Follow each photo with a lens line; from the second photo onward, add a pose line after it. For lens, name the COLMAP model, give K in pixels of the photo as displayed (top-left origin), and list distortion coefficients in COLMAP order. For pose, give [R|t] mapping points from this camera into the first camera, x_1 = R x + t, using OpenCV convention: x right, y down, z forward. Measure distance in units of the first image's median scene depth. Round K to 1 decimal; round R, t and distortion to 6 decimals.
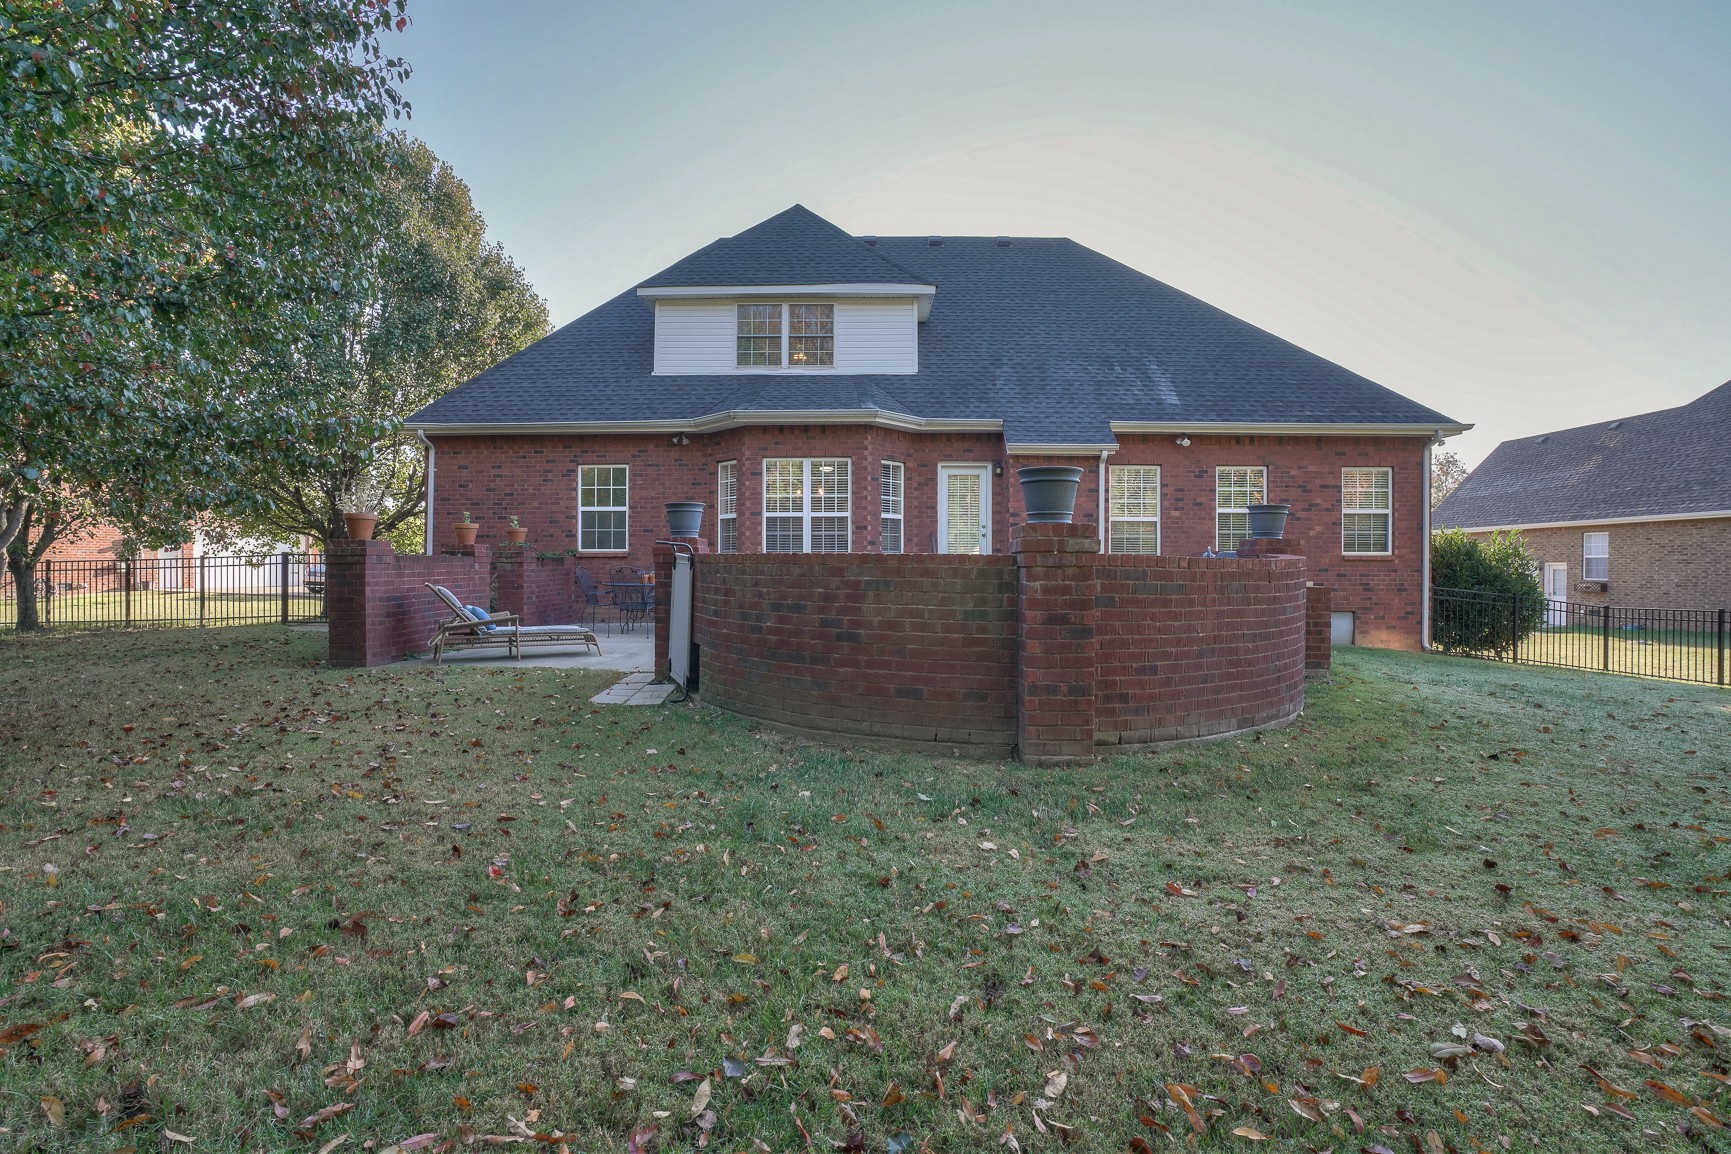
lens RADIAL K [[792.1, 0, 865.3], [0, 792.1, 570.6], [0, 0, 1]] dist [-0.054416, 0.014085]
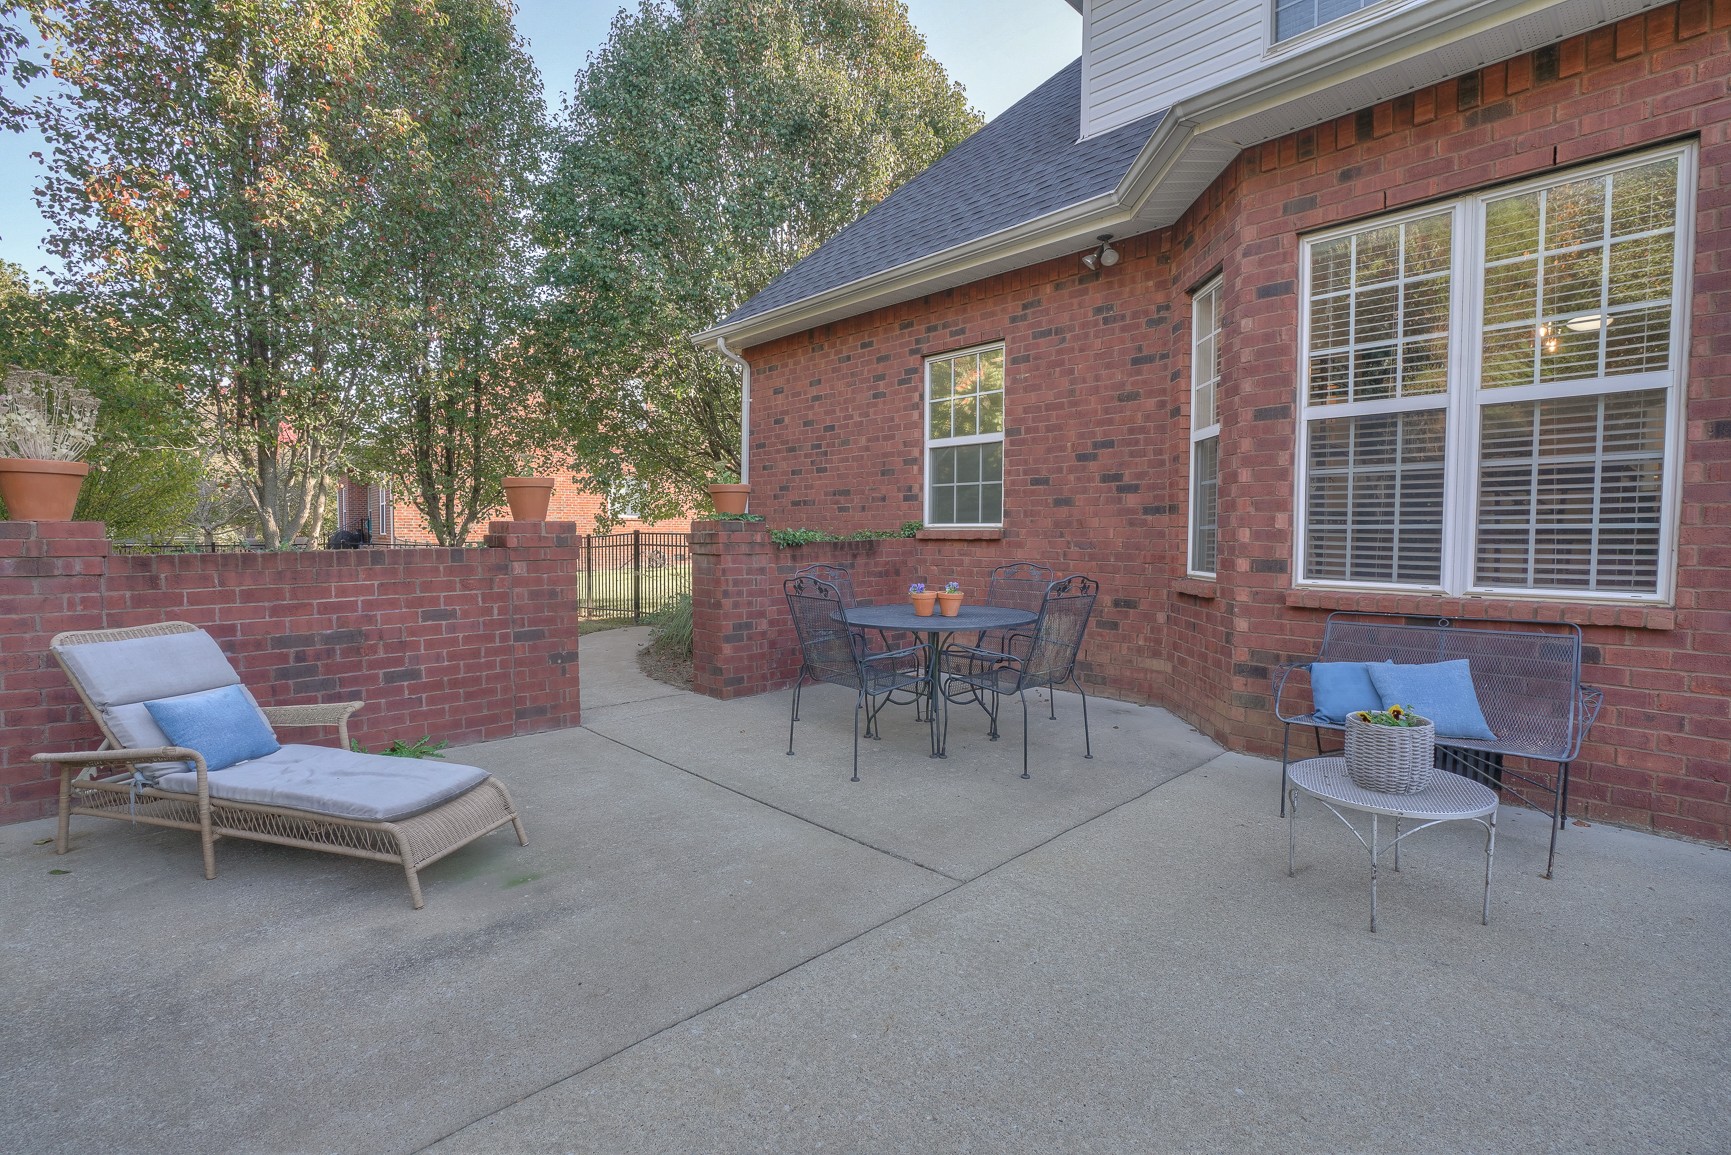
lens RADIAL K [[792.1, 0, 848.5], [0, 792.1, 570.8], [0, 0, 1]] dist [-0.054416, 0.014085]
pose [[0.687001, 0.035926, -0.725768, -0.022577], [0.002354, 0.998662, 0.051662, -0.023170], [0.726653, -0.037201, 0.685997, 0.613137]]
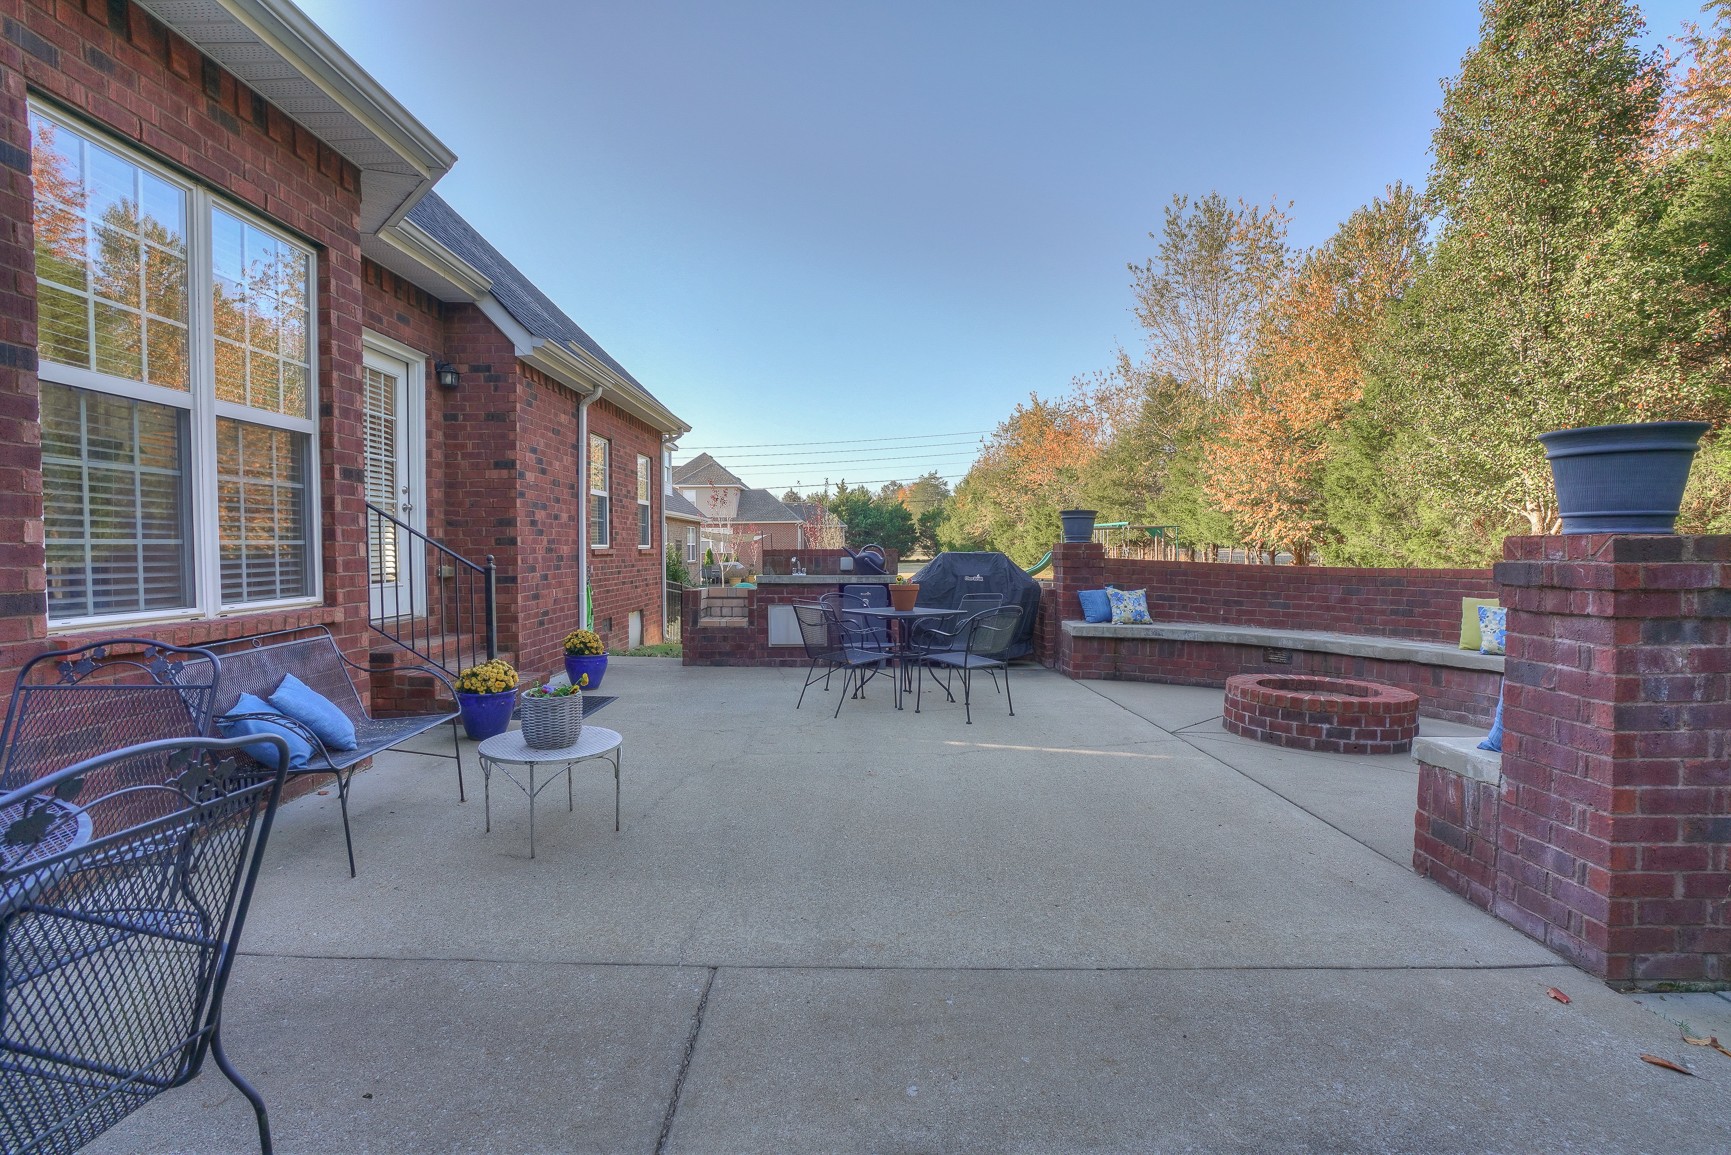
lens RADIAL K [[792.1, 0, 855.8], [0, 792.1, 561.6], [0, 0, 1]] dist [-0.054416, 0.014085]
pose [[-0.015683, -0.015577, 0.999756, -0.310010], [-0.006172, 0.999861, 0.015482, -0.023150], [-0.999858, -0.005928, -0.015777, 0.741335]]
